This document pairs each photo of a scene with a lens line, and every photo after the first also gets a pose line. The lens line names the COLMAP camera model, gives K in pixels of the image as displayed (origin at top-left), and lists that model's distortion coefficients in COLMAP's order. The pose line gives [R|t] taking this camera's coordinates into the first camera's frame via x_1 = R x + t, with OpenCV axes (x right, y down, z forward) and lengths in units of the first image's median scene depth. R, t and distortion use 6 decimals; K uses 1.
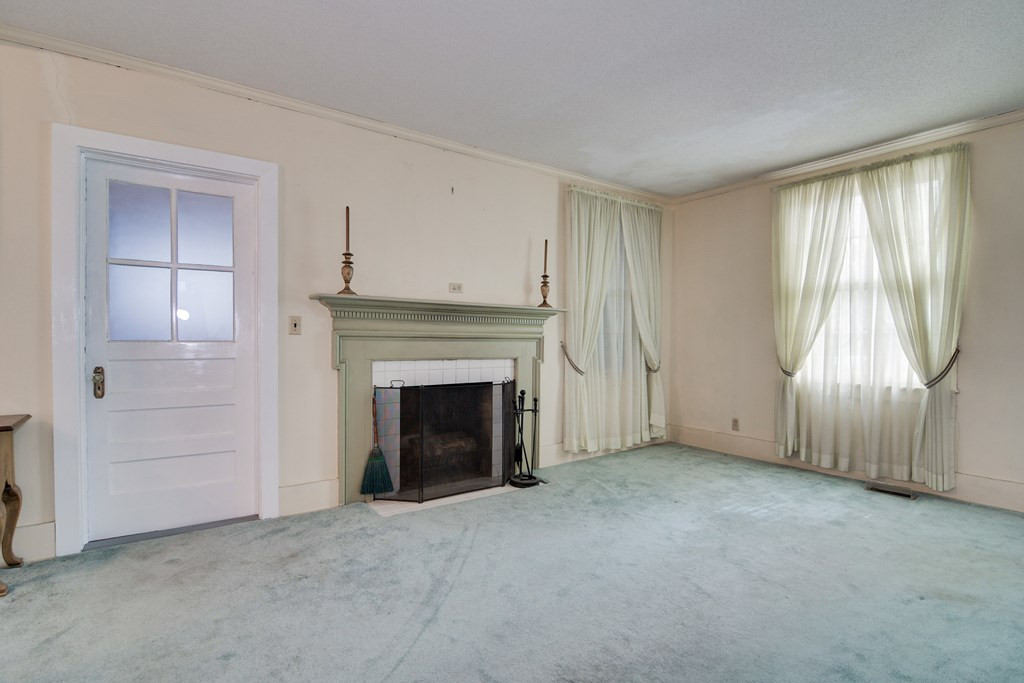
lens RADIAL K [[486.9, 0, 512.0], [0, 486.9, 341.5], [0, 0, 1]] dist [0.000980, -0.008553]
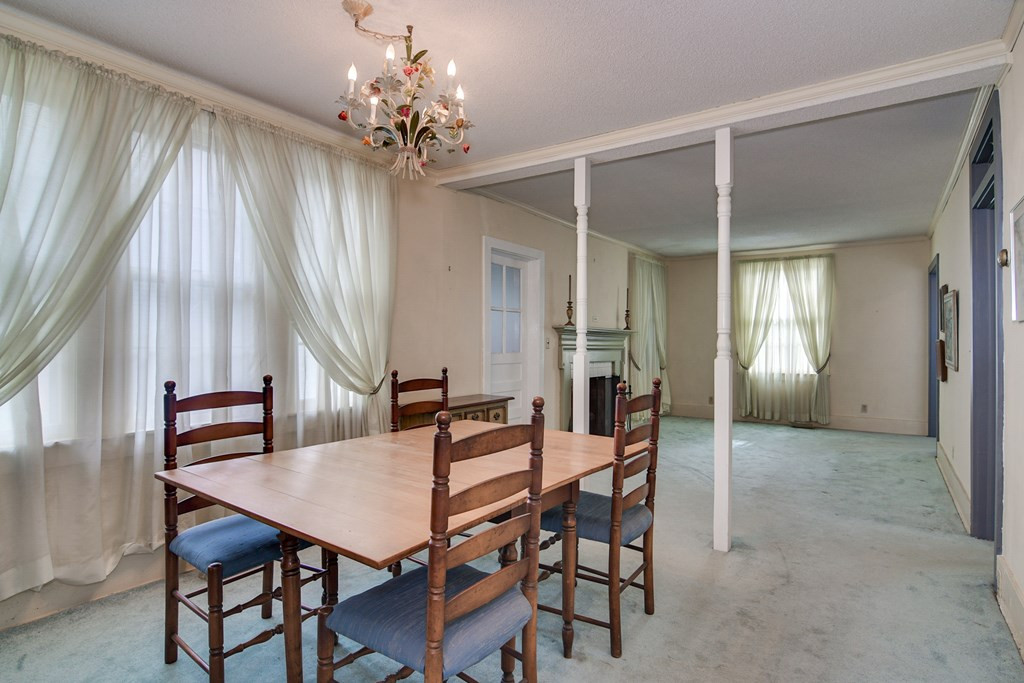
lens RADIAL K [[518.4, 0, 512.0], [0, 518.4, 341.5], [0, 0, 1]] dist [-0.001732, -0.017136]
pose [[0.947996, 0.000104, 0.318283, -0.953520], [0.002829, 0.999958, -0.008754, -0.020044], [-0.318270, 0.009199, 0.947955, -0.582324]]
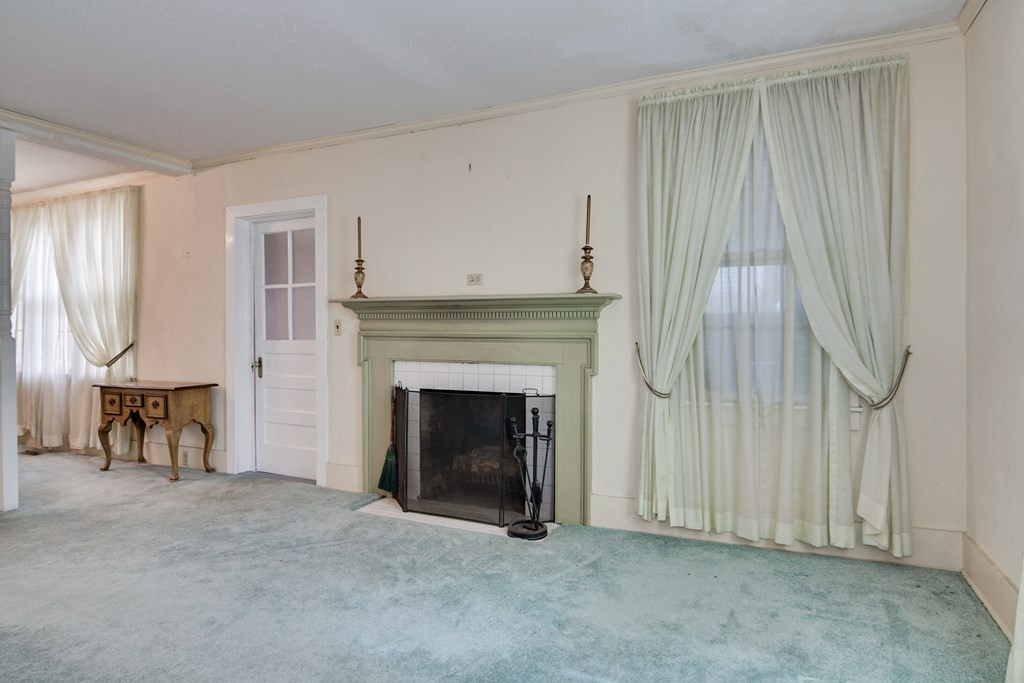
lens RADIAL K [[571.3, 0, 543.1], [0, 571.3, 343.0], [0, 0, 1]] dist [-0.001625, -0.000701]
pose [[0.518744, 0.000650, -0.854930, 0.815588], [-0.008377, 0.999956, -0.004323, 0.004851], [0.854889, 0.009404, 0.518726, 0.587996]]
